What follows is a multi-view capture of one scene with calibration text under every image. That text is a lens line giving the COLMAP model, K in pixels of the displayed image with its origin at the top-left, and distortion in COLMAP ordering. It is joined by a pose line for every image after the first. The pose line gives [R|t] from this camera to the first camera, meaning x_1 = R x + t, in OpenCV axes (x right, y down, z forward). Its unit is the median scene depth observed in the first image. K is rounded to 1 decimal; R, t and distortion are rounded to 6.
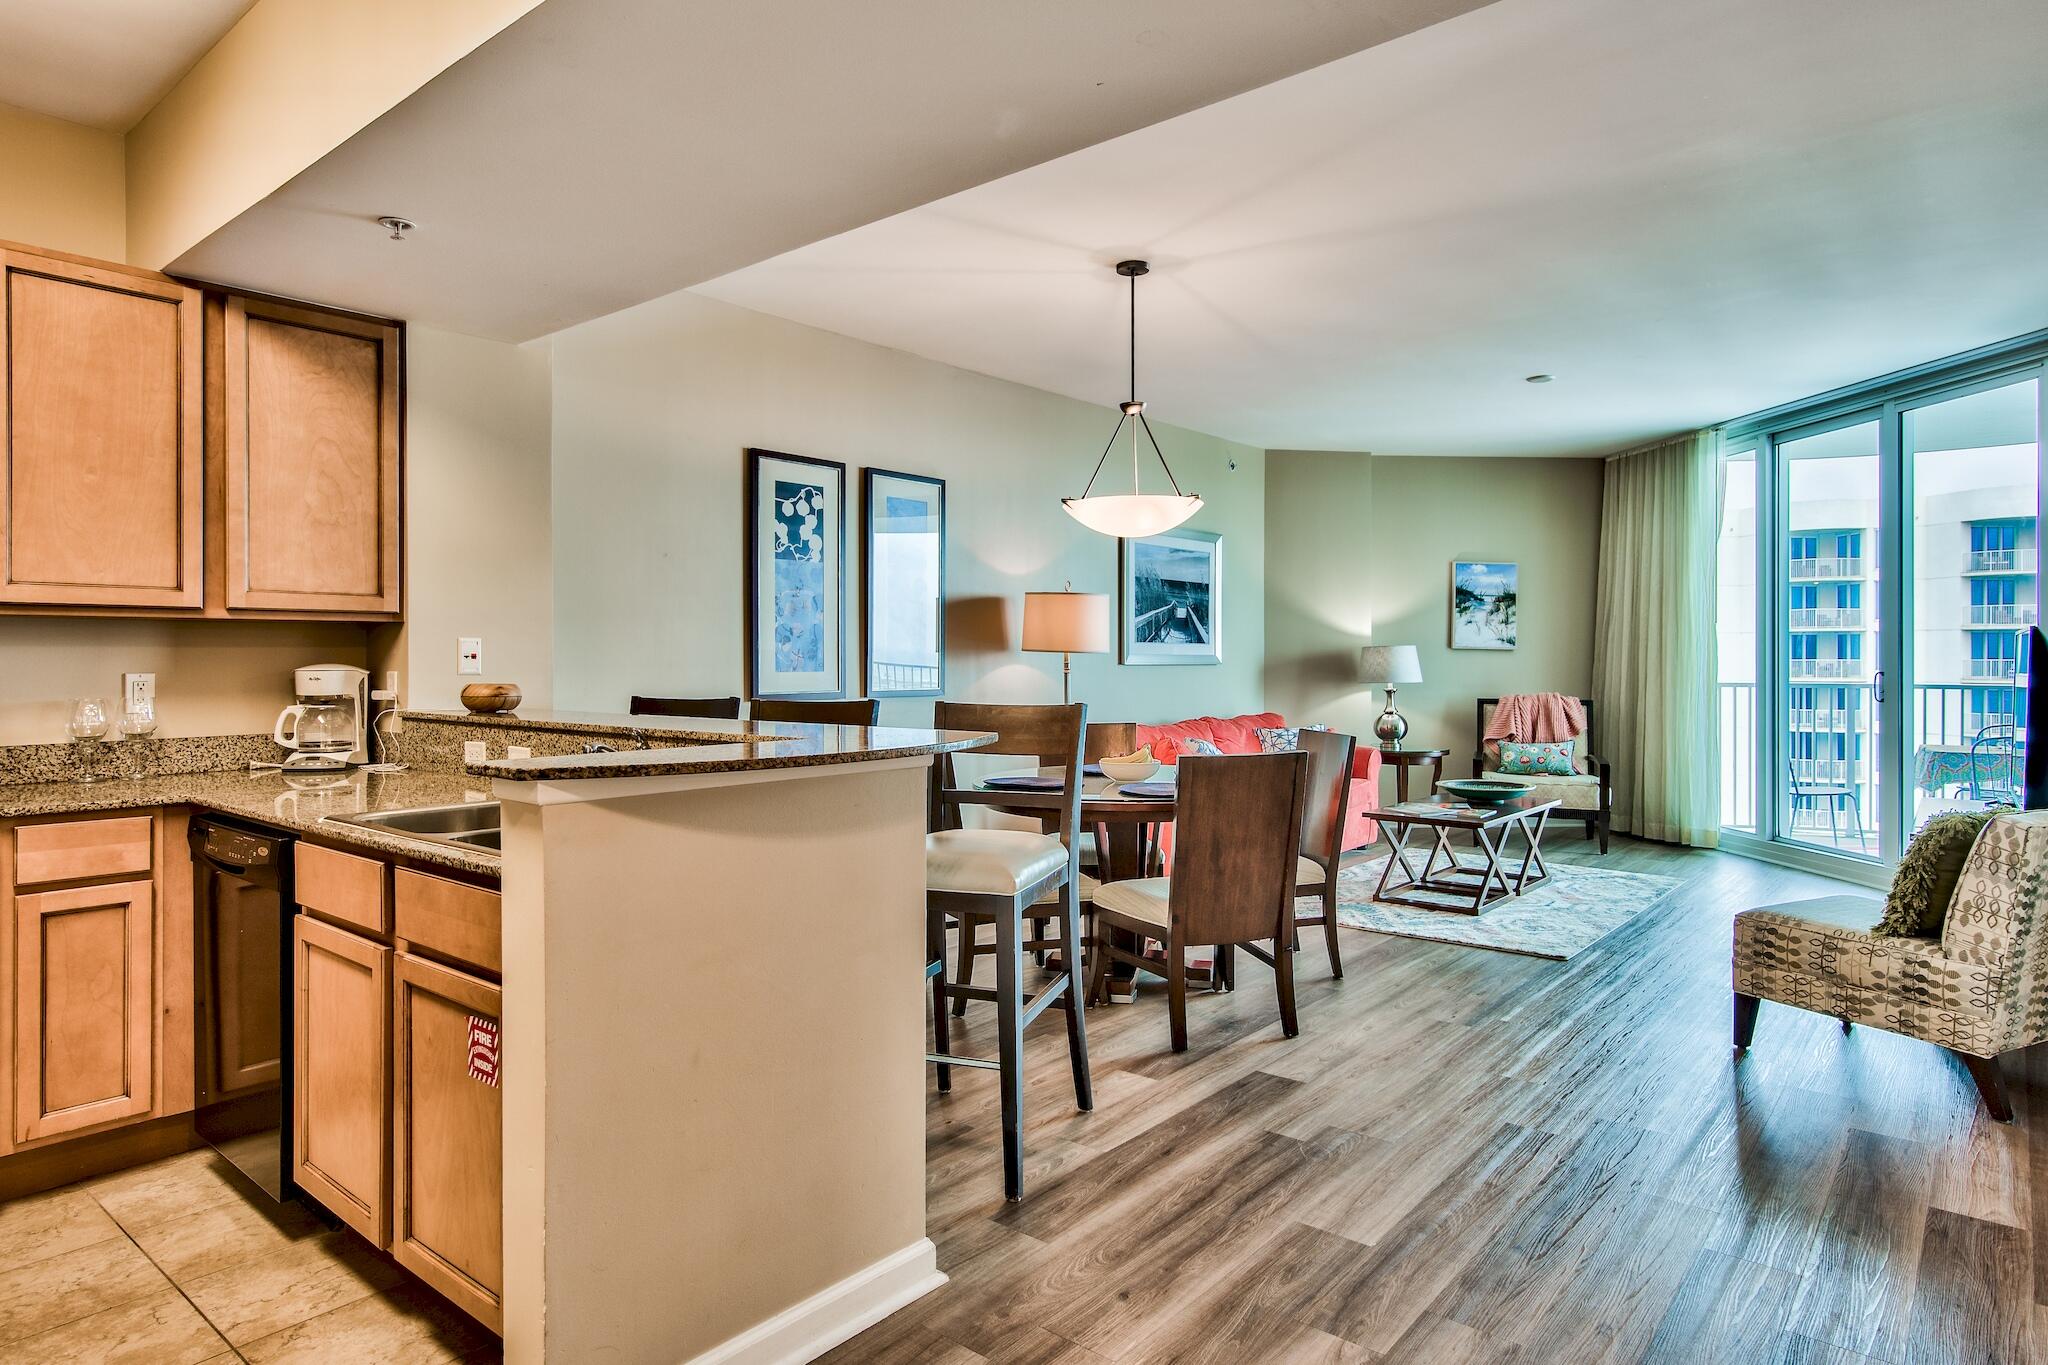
lens RADIAL K [[1193.2, 0, 1022.7], [0, 1193.2, 659.4], [0, 0, 1]] dist [0.022498, -0.000687]
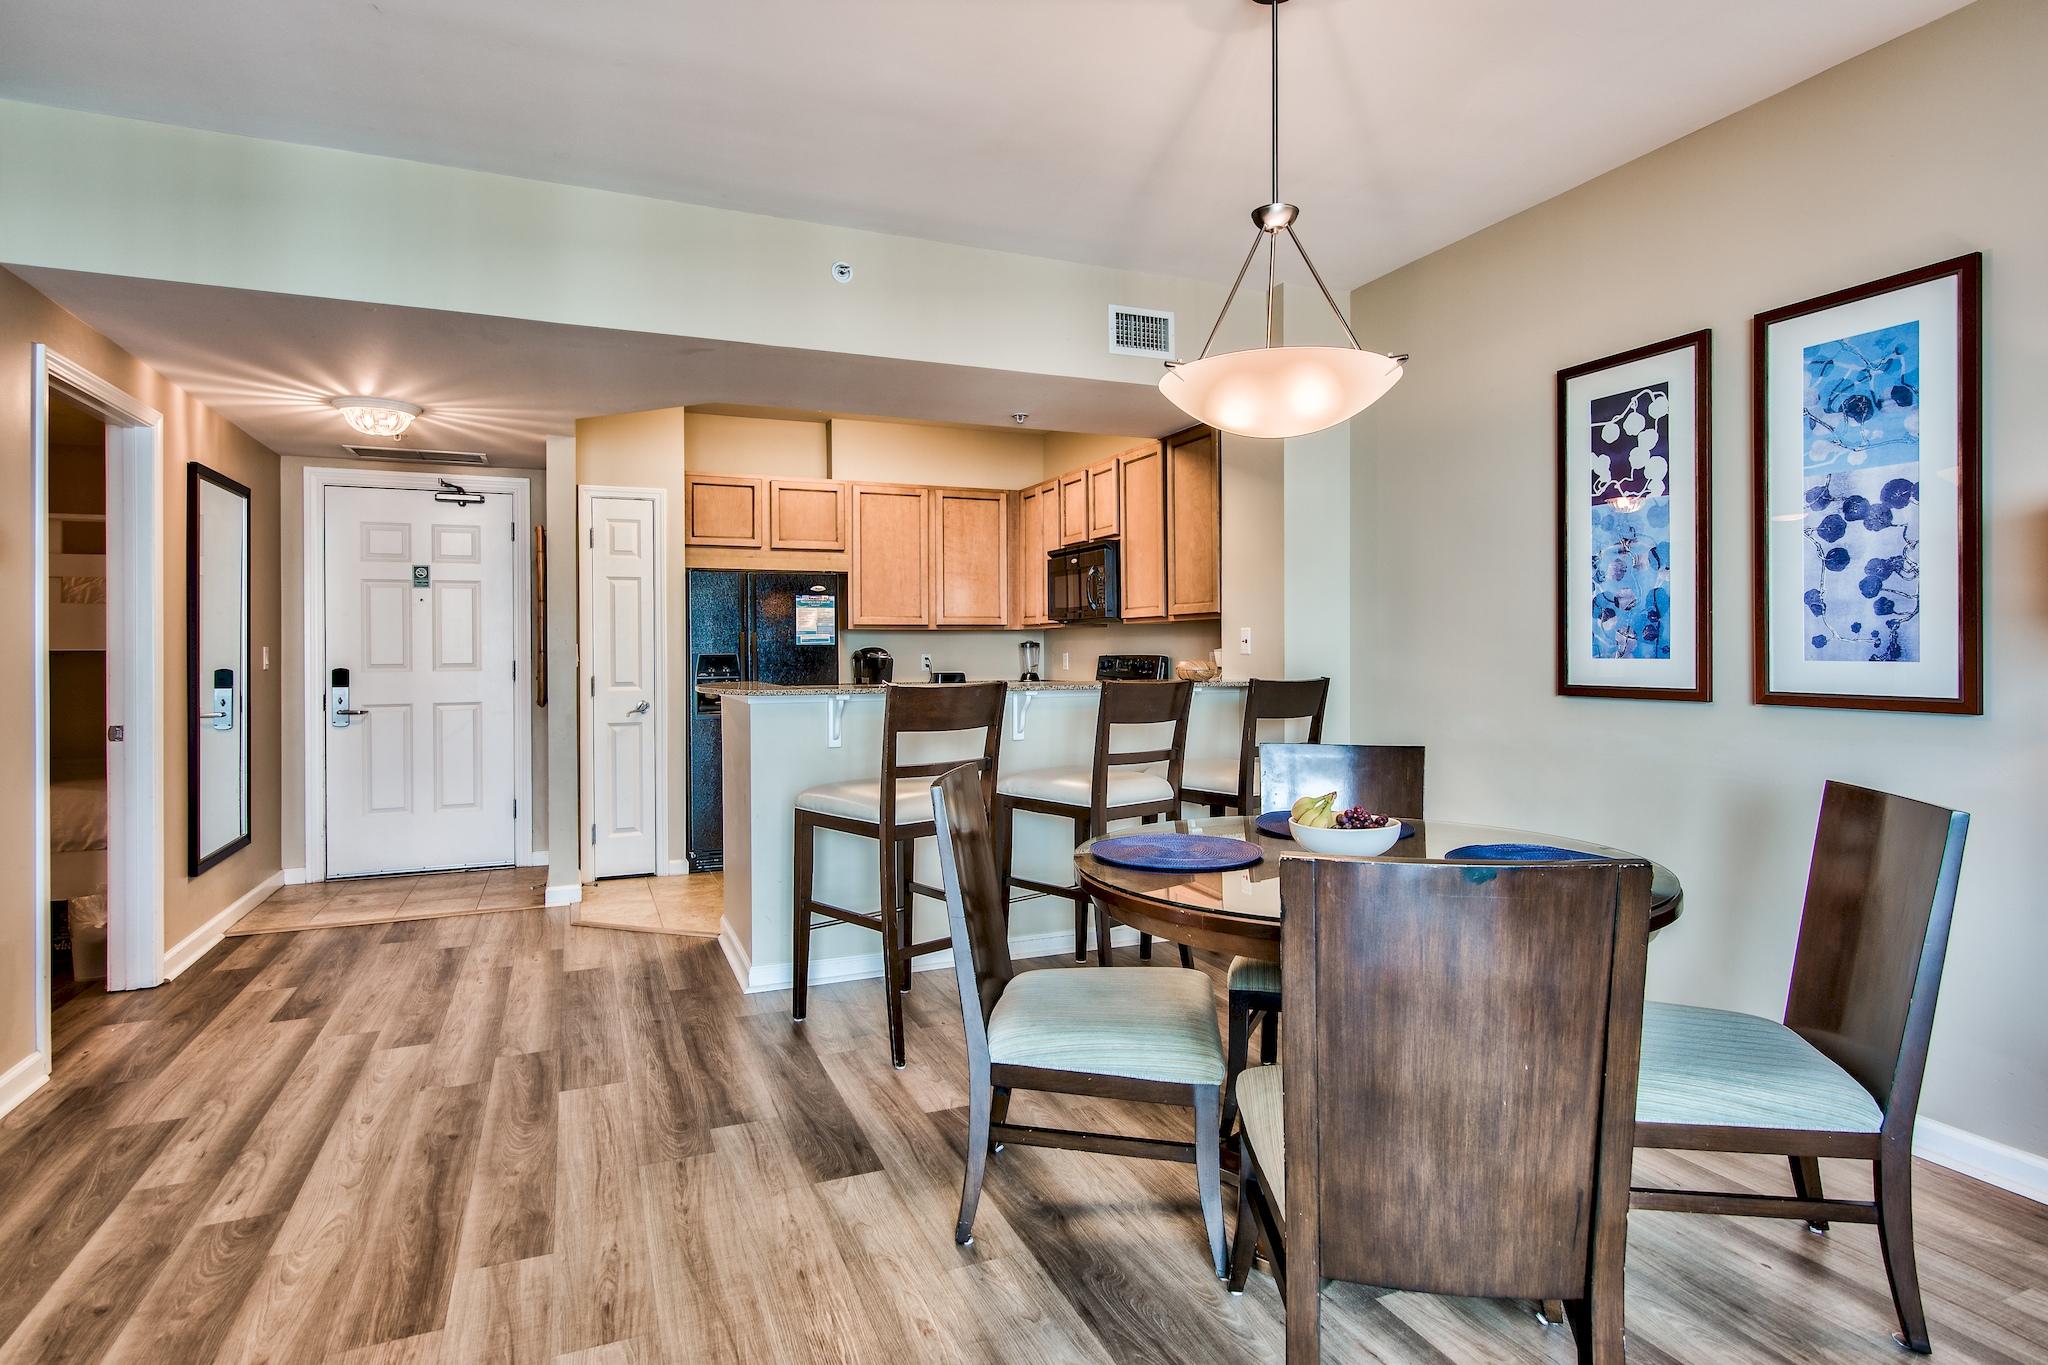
lens RADIAL K [[1084.8, 0, 1034.1], [0, 1084.8, 649.3], [0, 0, 1]] dist [0.007959, -0.000636]
pose [[-0.456145, 0.001876, -0.889904, 0.523370], [0.001618, 0.999998, 0.001279, 0.003276], [0.889904, -0.000857, -0.456147, 0.946414]]
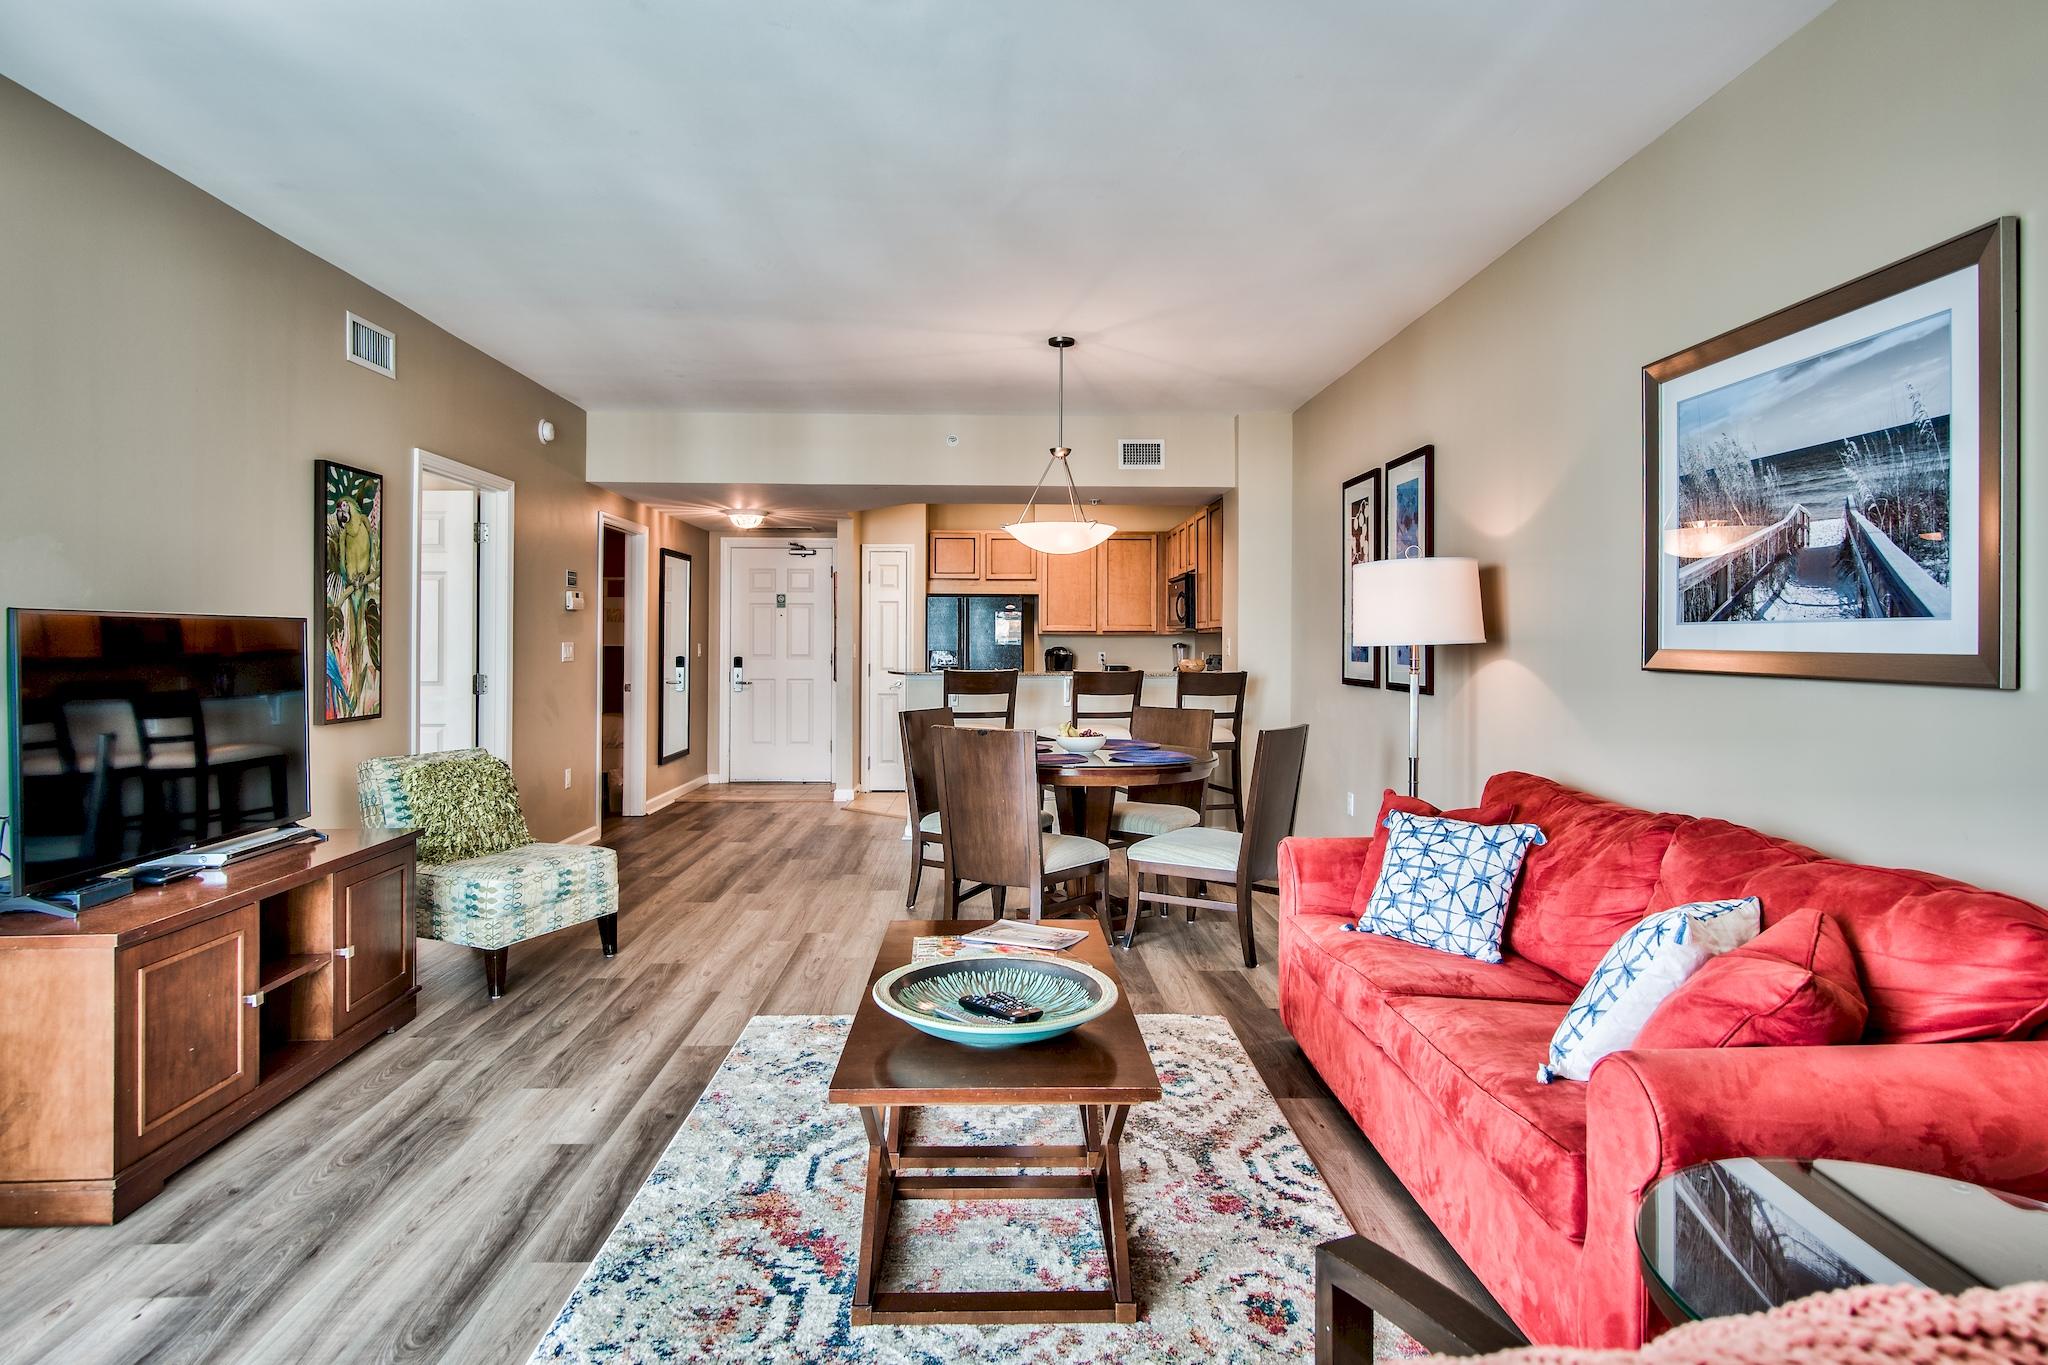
lens RADIAL K [[1084.8, 0, 1022.0], [0, 1084.8, 647.4], [0, 0, 1]] dist [0.007959, -0.000636]
pose [[-0.746236, 0.000792, -0.665681, 0.734504], [-0.005396, 0.999959, 0.007239, -0.009021], [0.665660, 0.008994, -0.746201, 1.518430]]
